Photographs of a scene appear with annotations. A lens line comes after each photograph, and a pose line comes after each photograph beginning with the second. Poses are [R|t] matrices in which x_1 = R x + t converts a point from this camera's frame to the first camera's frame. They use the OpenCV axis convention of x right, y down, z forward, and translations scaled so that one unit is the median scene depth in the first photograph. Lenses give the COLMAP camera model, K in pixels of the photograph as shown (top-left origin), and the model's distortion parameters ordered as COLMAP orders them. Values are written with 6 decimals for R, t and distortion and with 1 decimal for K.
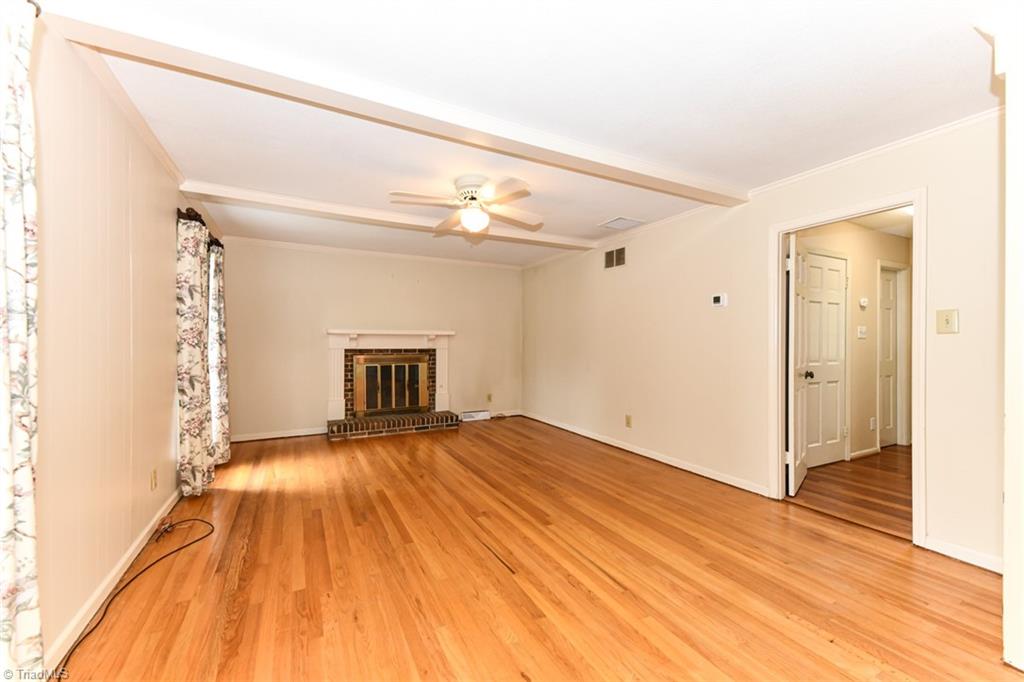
lens RADIAL K [[408.2, 0, 514.3], [0, 408.2, 342.5], [0, 0, 1]] dist [0.016442, 0.000021]
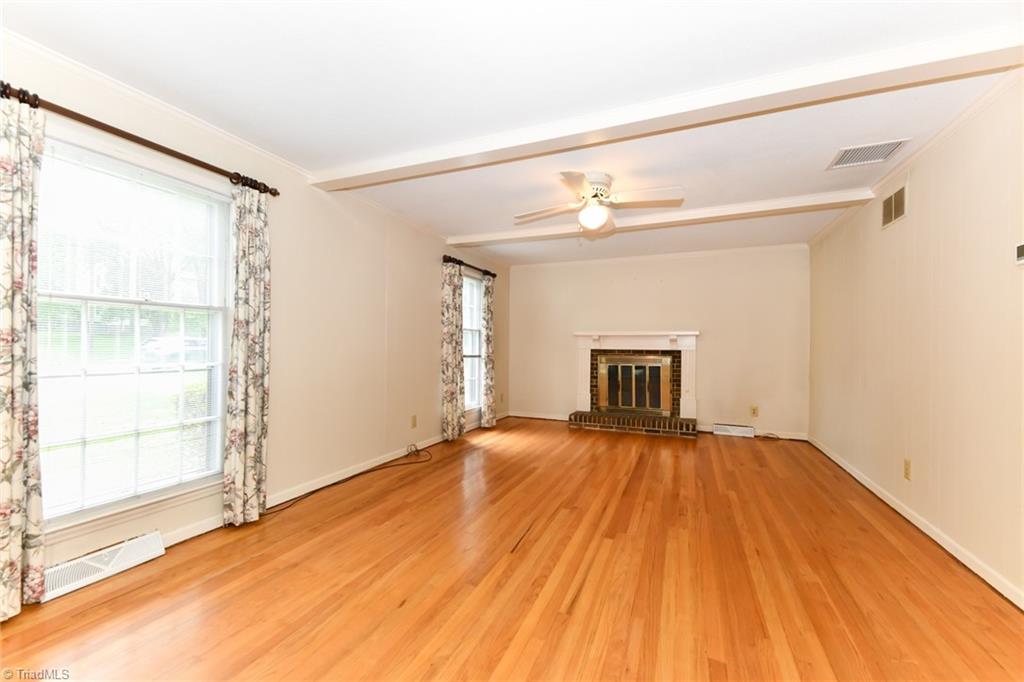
lens RADIAL K [[408.2, 0, 514.3], [0, 408.2, 342.5], [0, 0, 1]] dist [0.016442, 0.000021]
pose [[0.633128, -0.003671, -0.774038, 0.512240], [-0.007567, 0.999912, -0.010931, 0.018427], [0.774010, 0.012778, 0.633045, 0.201690]]
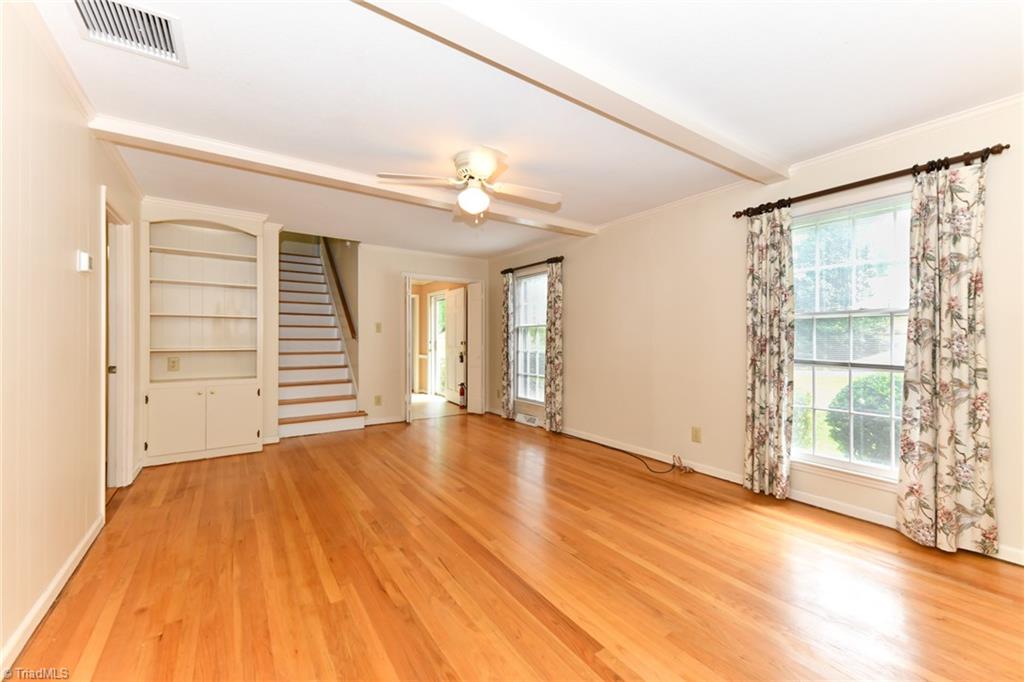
lens RADIAL K [[408.2, 0, 514.3], [0, 408.2, 342.5], [0, 0, 1]] dist [0.016442, 0.000021]
pose [[-0.993116, -0.006198, -0.116970, -0.075720], [-0.006894, 0.999961, 0.005553, 0.011699], [0.116931, 0.006321, -0.993120, 1.757188]]
